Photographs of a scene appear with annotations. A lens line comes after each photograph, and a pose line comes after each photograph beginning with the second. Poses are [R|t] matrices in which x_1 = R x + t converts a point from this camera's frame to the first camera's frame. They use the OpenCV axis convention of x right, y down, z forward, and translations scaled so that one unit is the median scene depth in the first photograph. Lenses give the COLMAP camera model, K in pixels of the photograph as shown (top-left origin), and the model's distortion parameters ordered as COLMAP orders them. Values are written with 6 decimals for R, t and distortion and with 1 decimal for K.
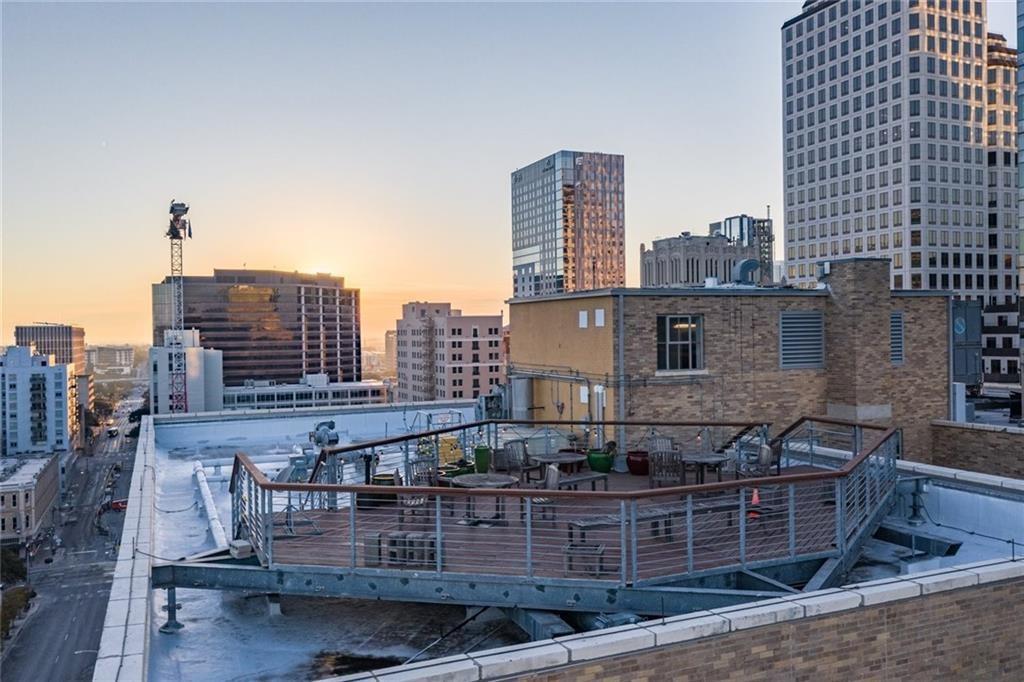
lens RADIAL K [[816.8, 0, 512.7], [0, 816.8, 340.3], [0, 0, 1]] dist [0.002582, 0.008649]
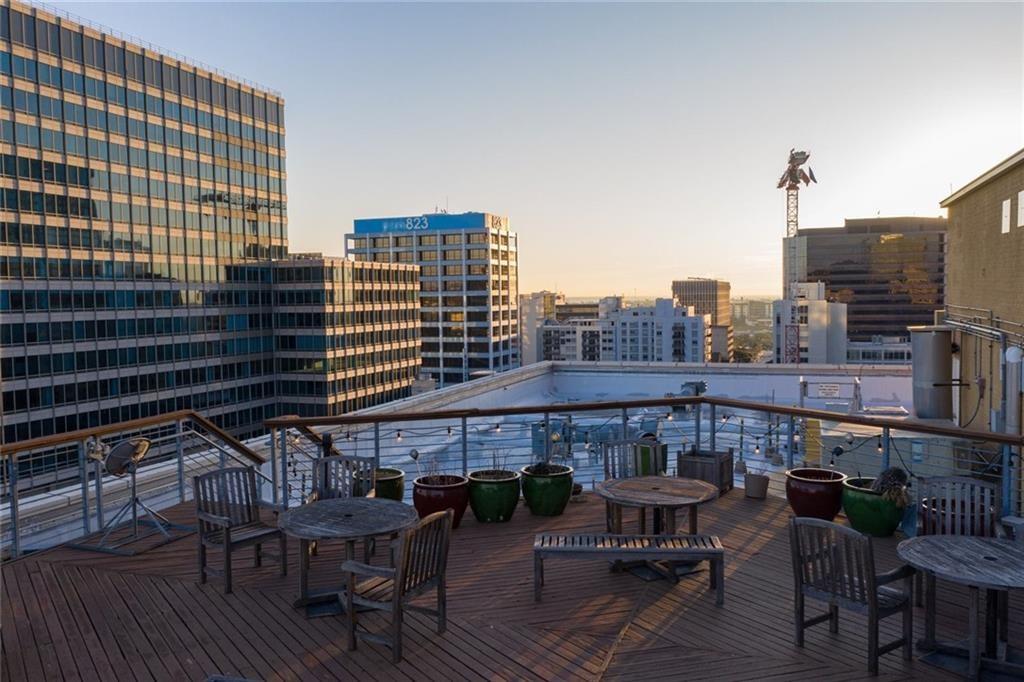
lens RADIAL K [[816.8, 0, 509.7], [0, 816.8, 337.1], [0, 0, 1]] dist [0.002582, 0.008649]
pose [[0.727265, 0.037945, -0.685308, 0.015239], [-0.002211, 0.998595, 0.052944, 0.001657], [0.686354, -0.036989, 0.726327, 0.030497]]
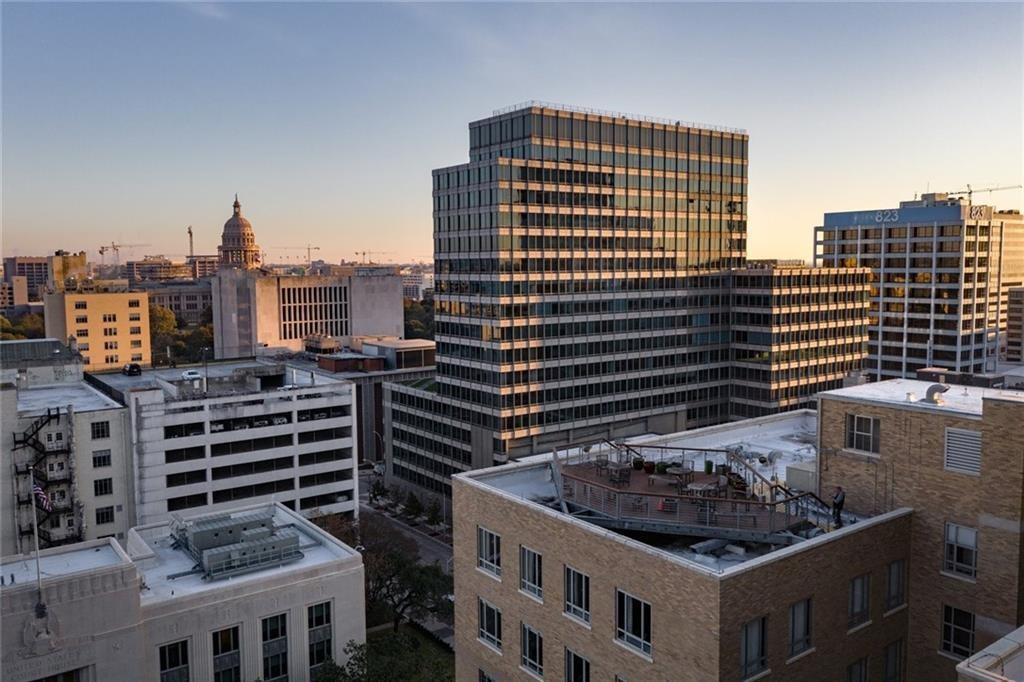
lens RADIAL K [[816.8, 0, 509.3], [0, 816.8, 340.2], [0, 0, 1]] dist [0.002582, 0.008649]
pose [[0.222663, 0.103823, -0.969351, 0.107489], [-0.003547, 0.994393, 0.105690, -0.023332], [0.974889, -0.020095, 0.221783, 0.001239]]
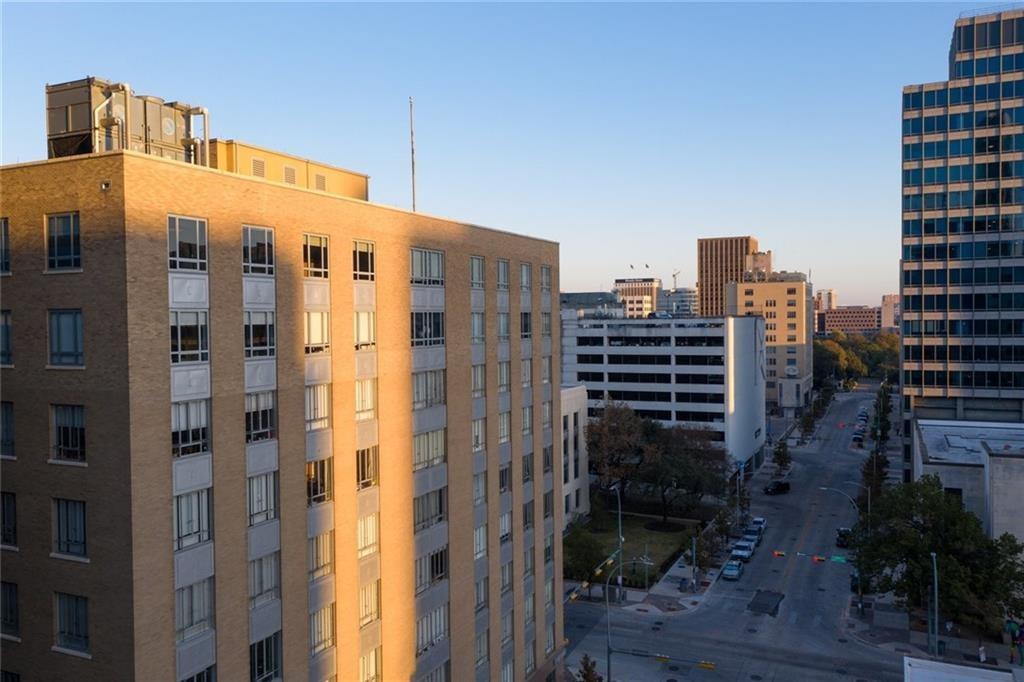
lens RADIAL K [[816.8, 0, 511.0], [0, 816.8, 337.7], [0, 0, 1]] dist [0.002582, 0.008649]
pose [[-0.748775, 0.039788, -0.661629, 0.094201], [0.016156, 0.998996, 0.041792, 0.024784], [0.662627, 0.020603, -0.748666, 0.245354]]
